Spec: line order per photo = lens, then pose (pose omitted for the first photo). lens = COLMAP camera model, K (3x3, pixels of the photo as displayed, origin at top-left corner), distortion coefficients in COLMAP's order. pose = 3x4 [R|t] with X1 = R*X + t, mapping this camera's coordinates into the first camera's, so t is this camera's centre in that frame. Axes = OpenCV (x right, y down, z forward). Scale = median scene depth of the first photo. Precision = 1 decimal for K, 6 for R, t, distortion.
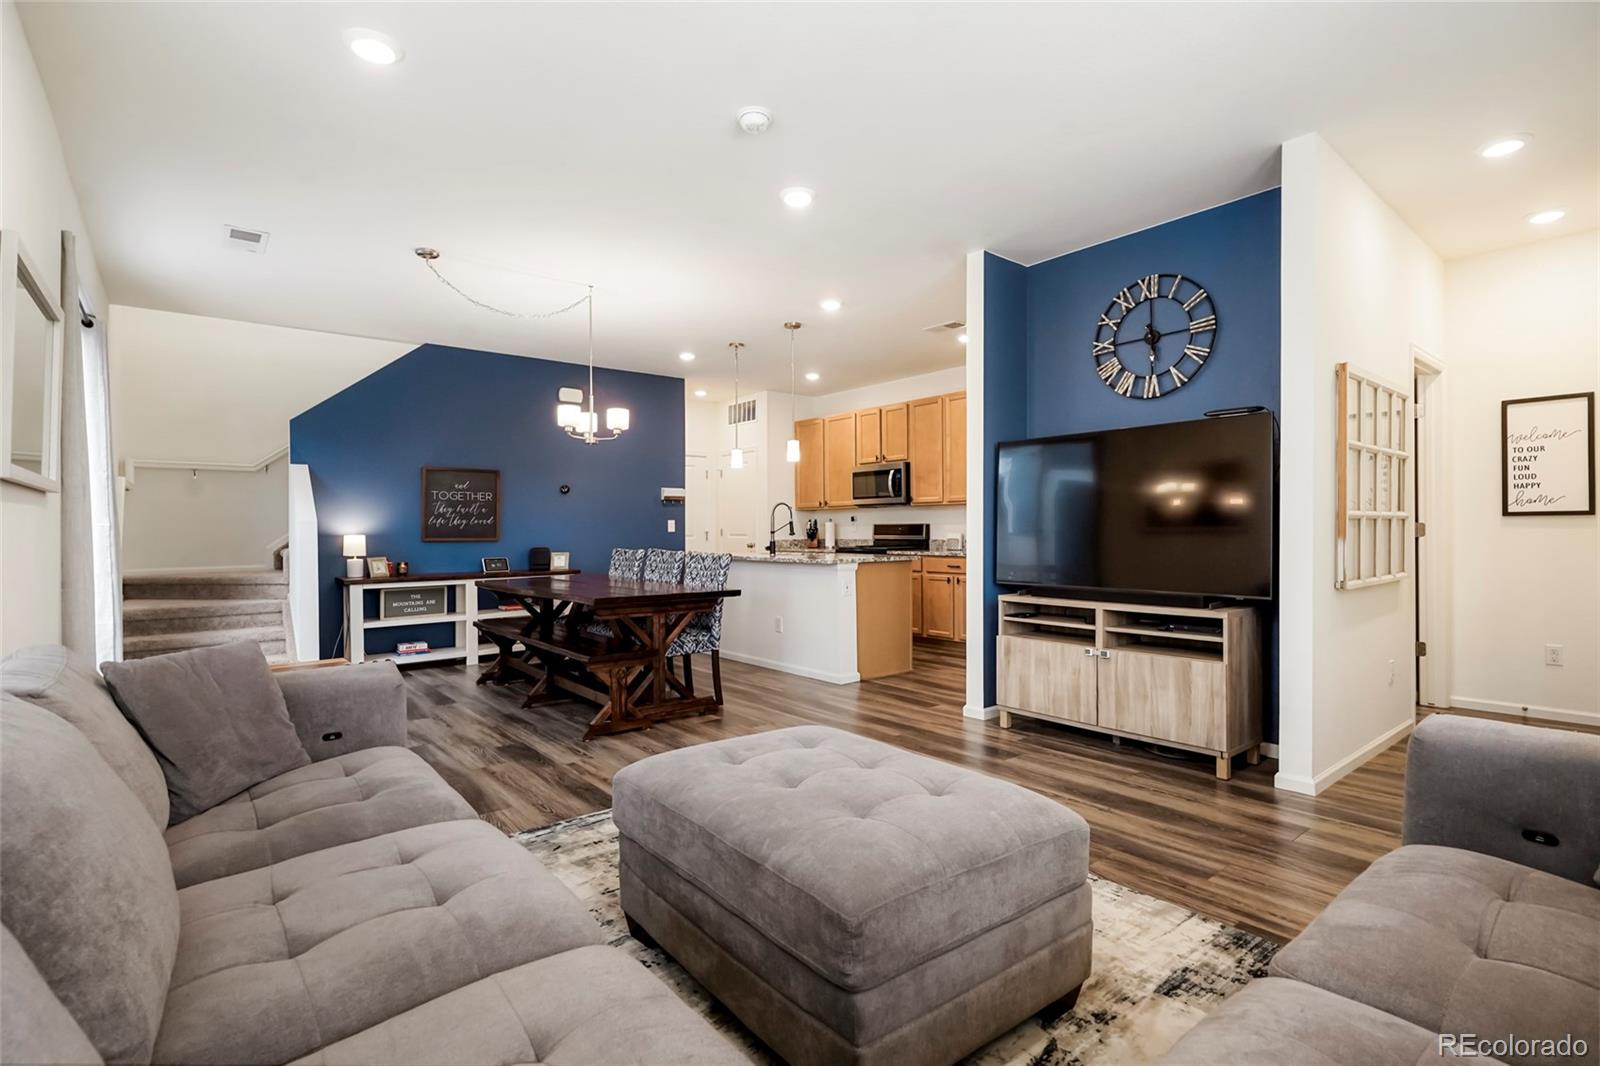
lens RADIAL K [[759.2, 0, 792.0], [0, 759.2, 521.6], [0, 0, 1]] dist [-0.004243, 0.001721]
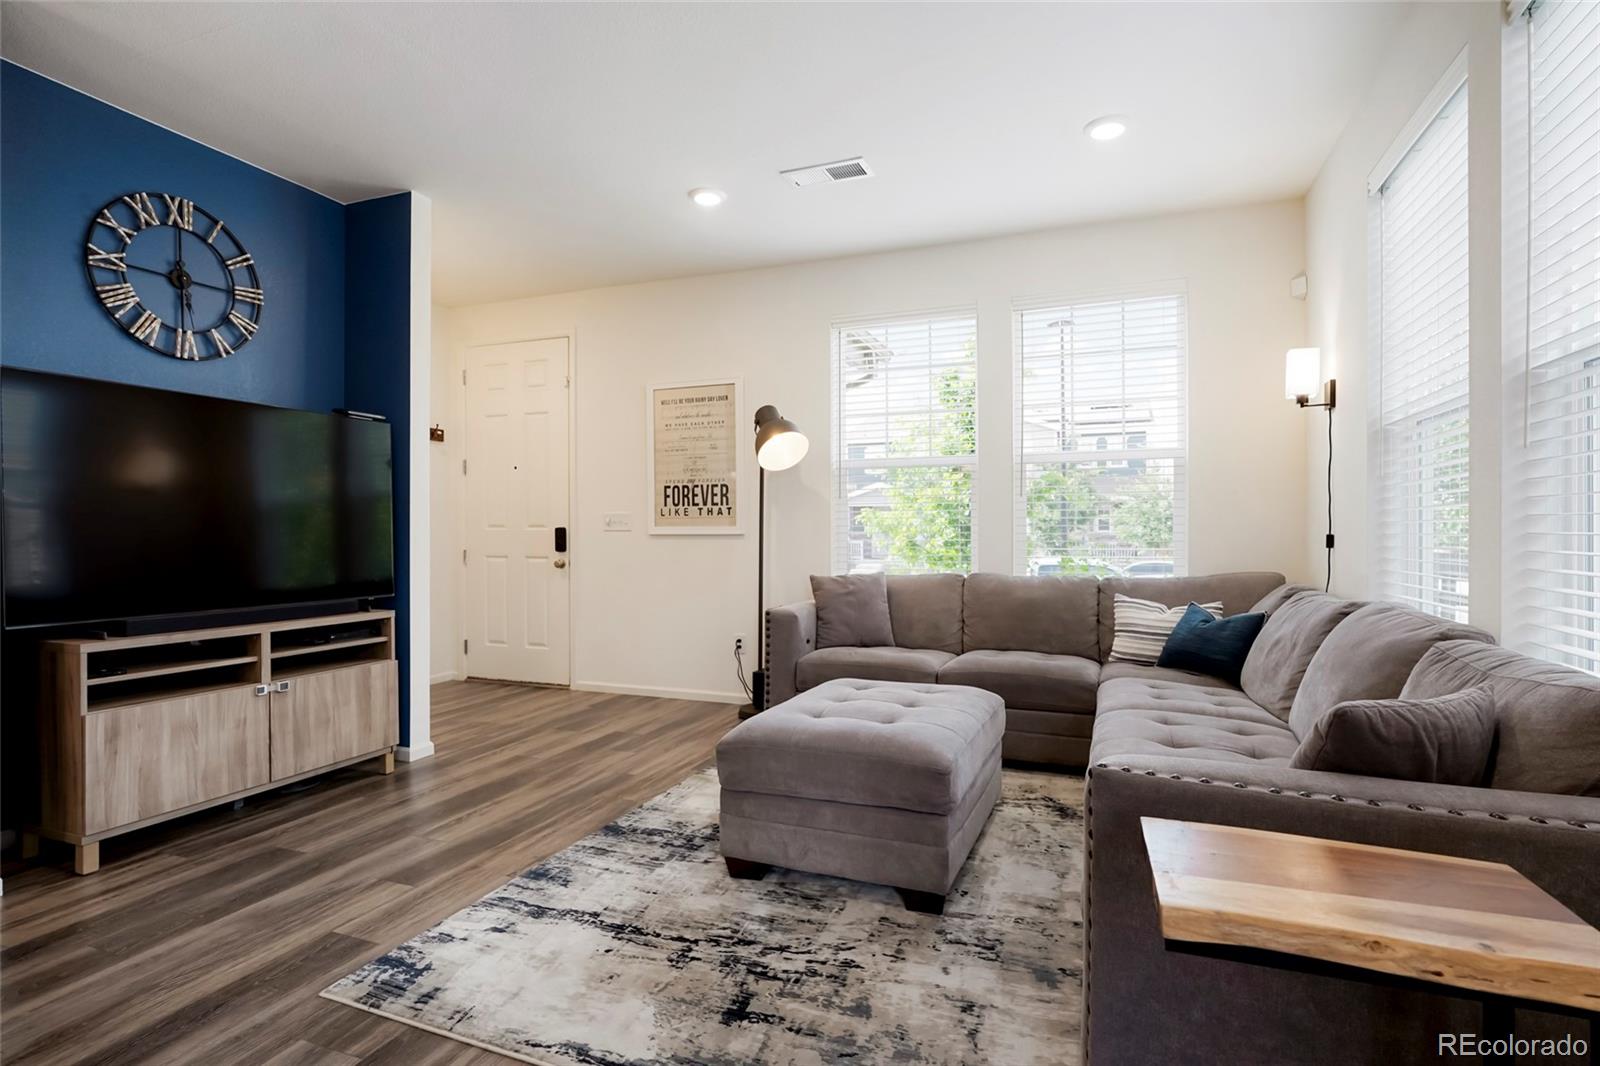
lens RADIAL K [[808.1, 0, 804.1], [0, 808.1, 533.8], [0, 0, 1]] dist [-0.005643, 0.000343]
pose [[-0.505092, 0.005985, 0.863045, -0.516402], [-0.005042, 0.999938, -0.009886, 0.017215], [-0.863051, -0.009345, -0.505031, 0.830448]]
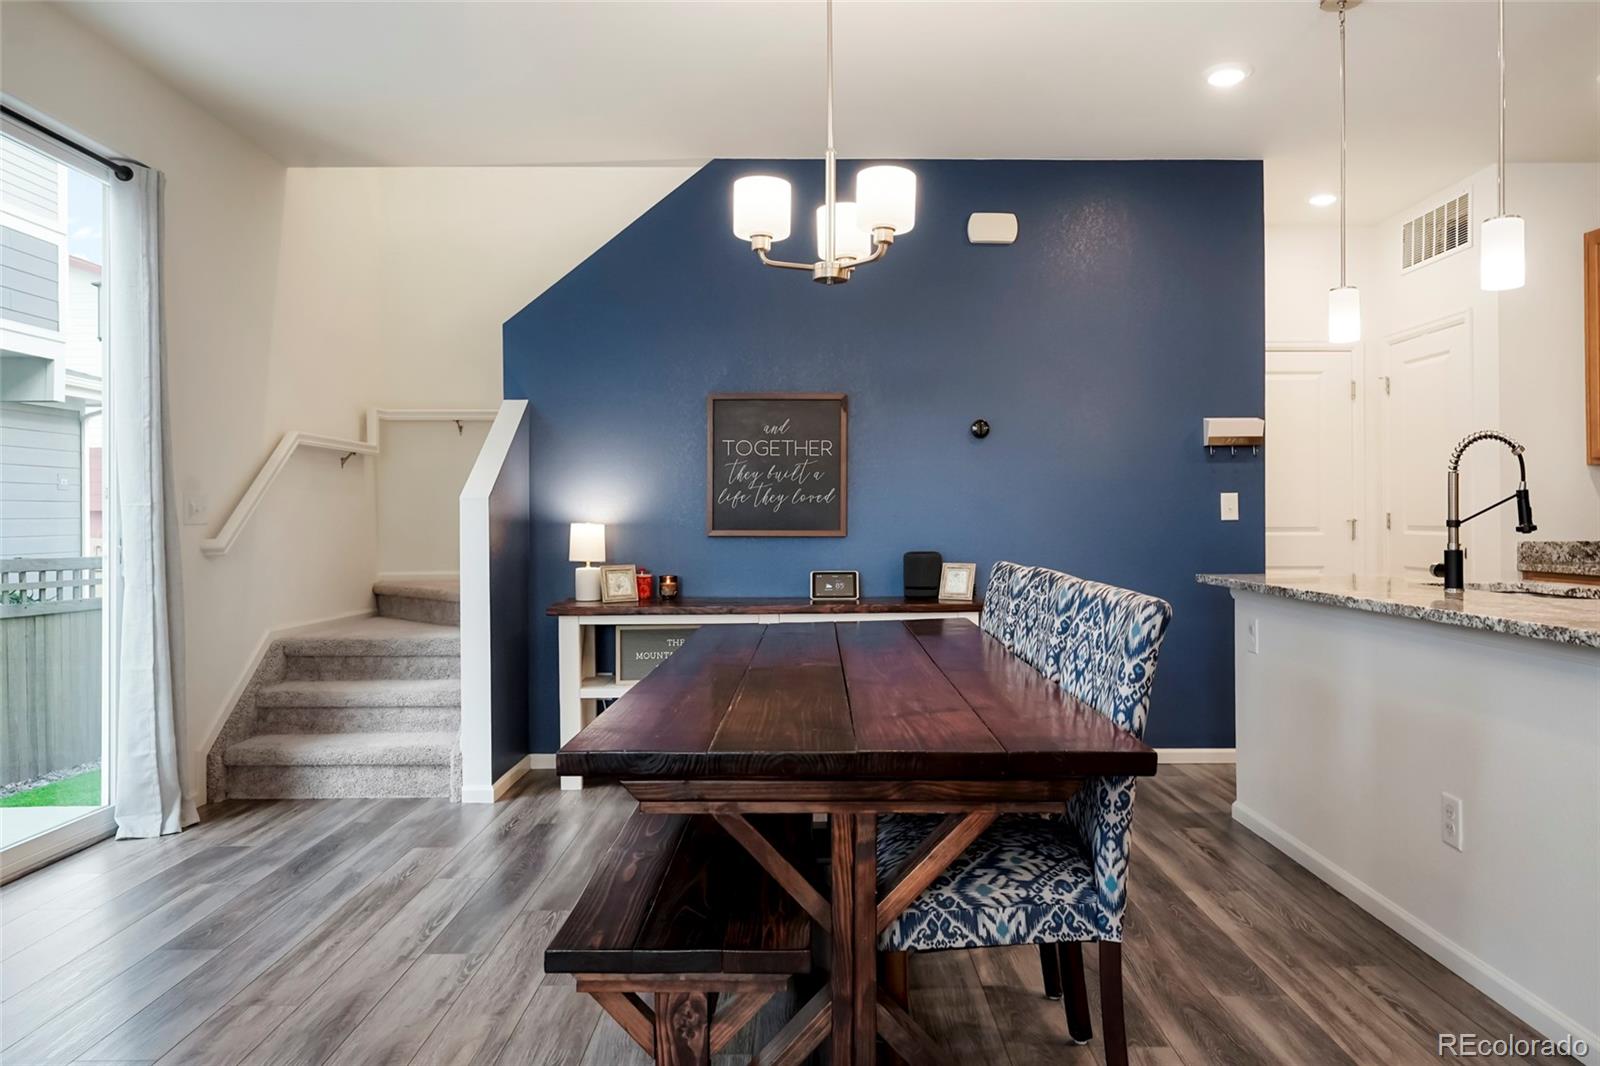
lens RADIAL K [[1108.5, 0, 839.8], [0, 1108.5, 500.2], [0, 0, 1]] dist [-0.021155, 0.001199]
pose [[0.798942, -0.006882, -0.601369, 0.075522], [0.004736, 0.999976, -0.005152, 0.008470], [0.601389, 0.001268, 0.798955, 0.699611]]
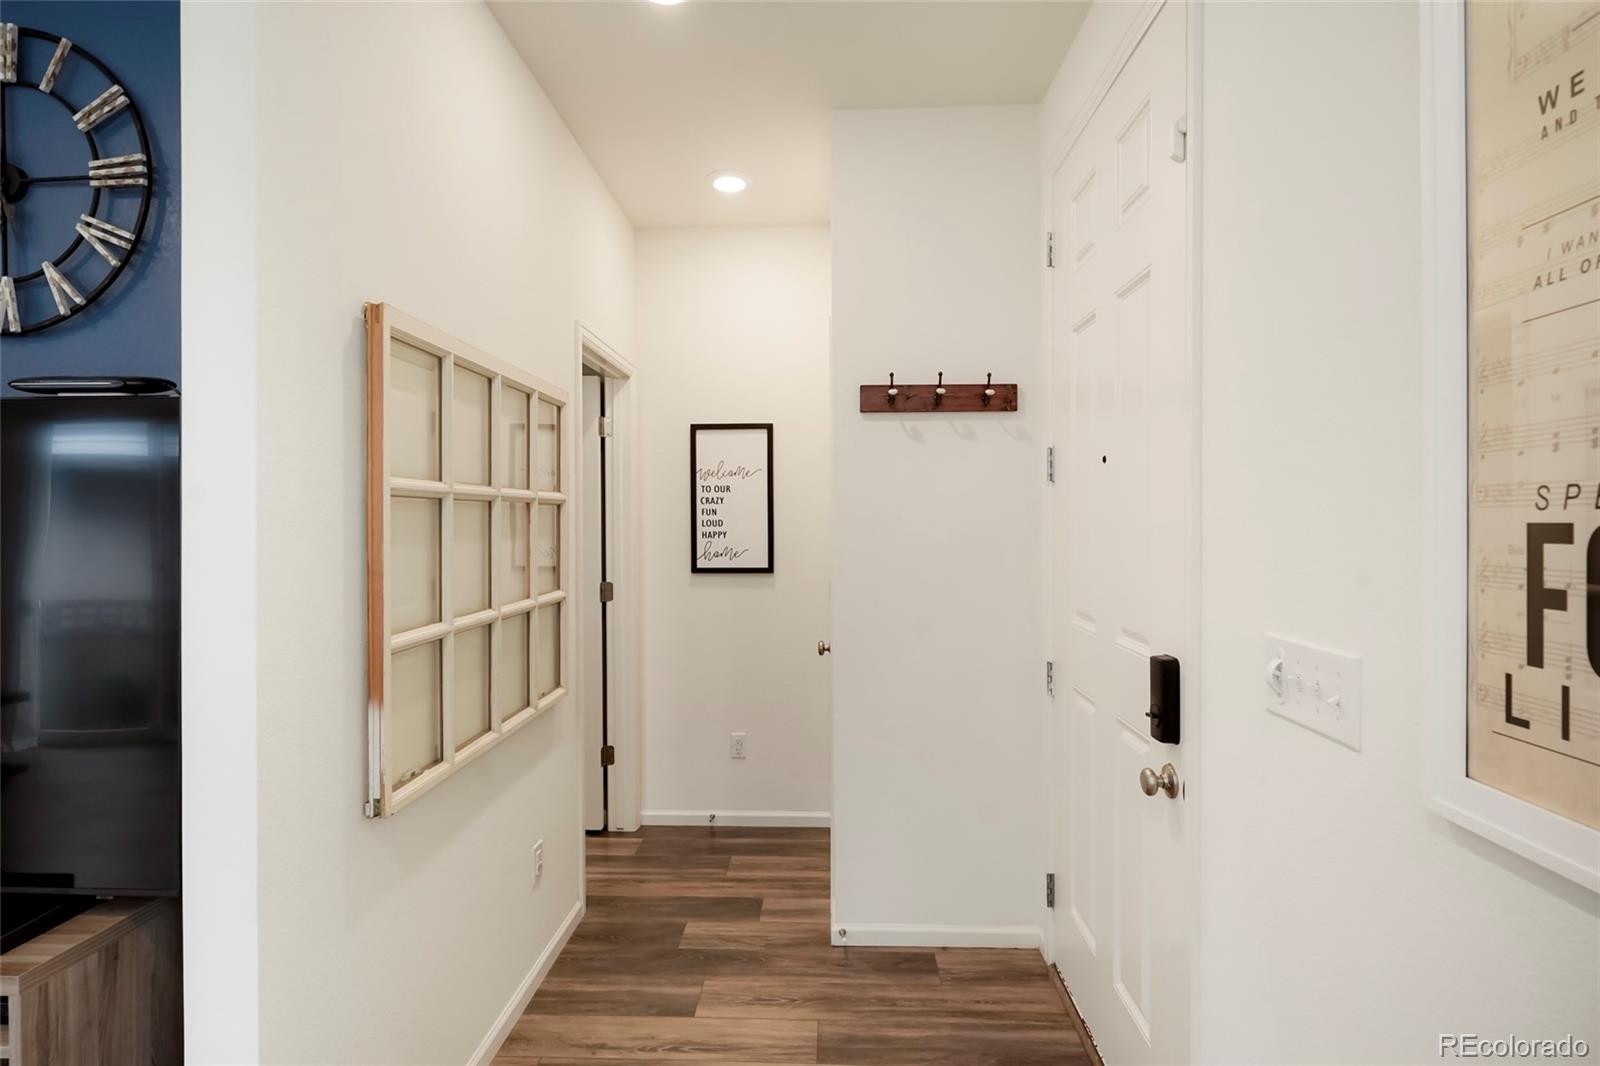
lens RADIAL K [[759.2, 0, 814.1], [0, 759.2, 532.1], [0, 0, 1]] dist [-0.004243, 0.001721]
pose [[0.649227, -0.015510, 0.760437, 0.430391], [-0.004250, 0.999702, 0.024018, -0.068671], [-0.760583, -0.018825, 0.648968, 0.402044]]
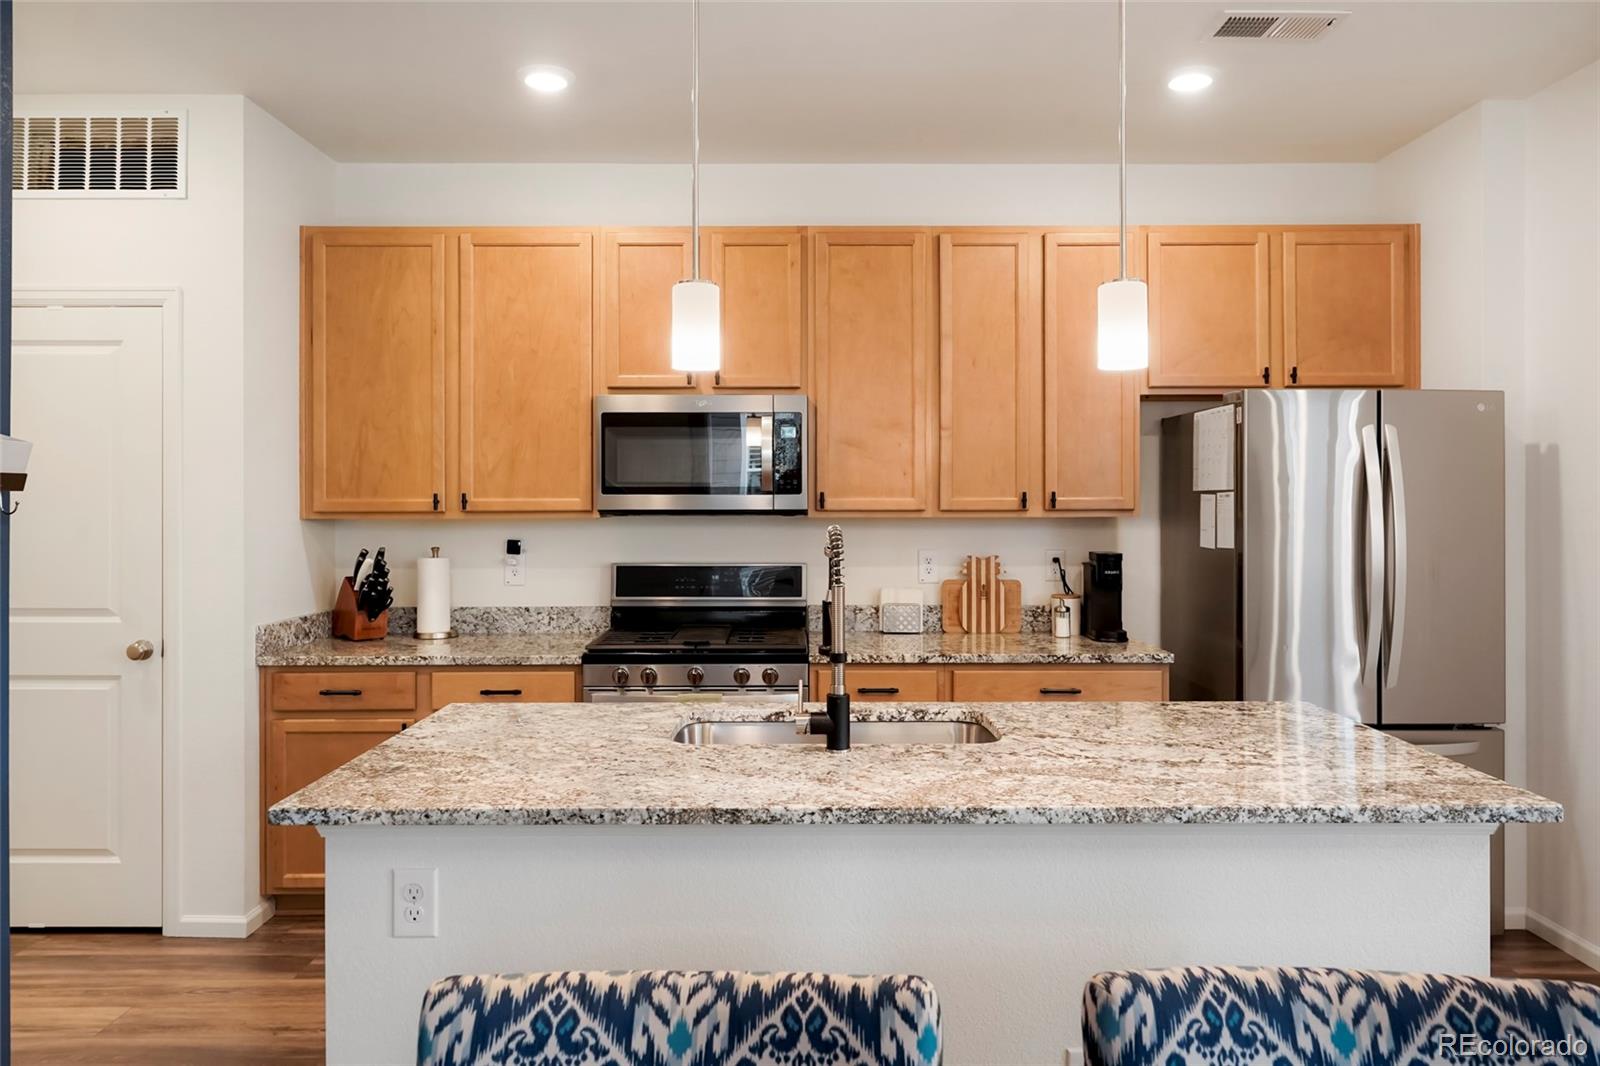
lens RADIAL K [[1120.3, 0, 781.6], [0, 1120.3, 491.2], [0, 0, 1]] dist [-0.010313, 0.000937]
pose [[0.629568, 0.011567, 0.776859, -0.472487], [-0.010654, 0.999924, -0.006254, -0.053856], [-0.776872, -0.004340, 0.629643, 1.214830]]
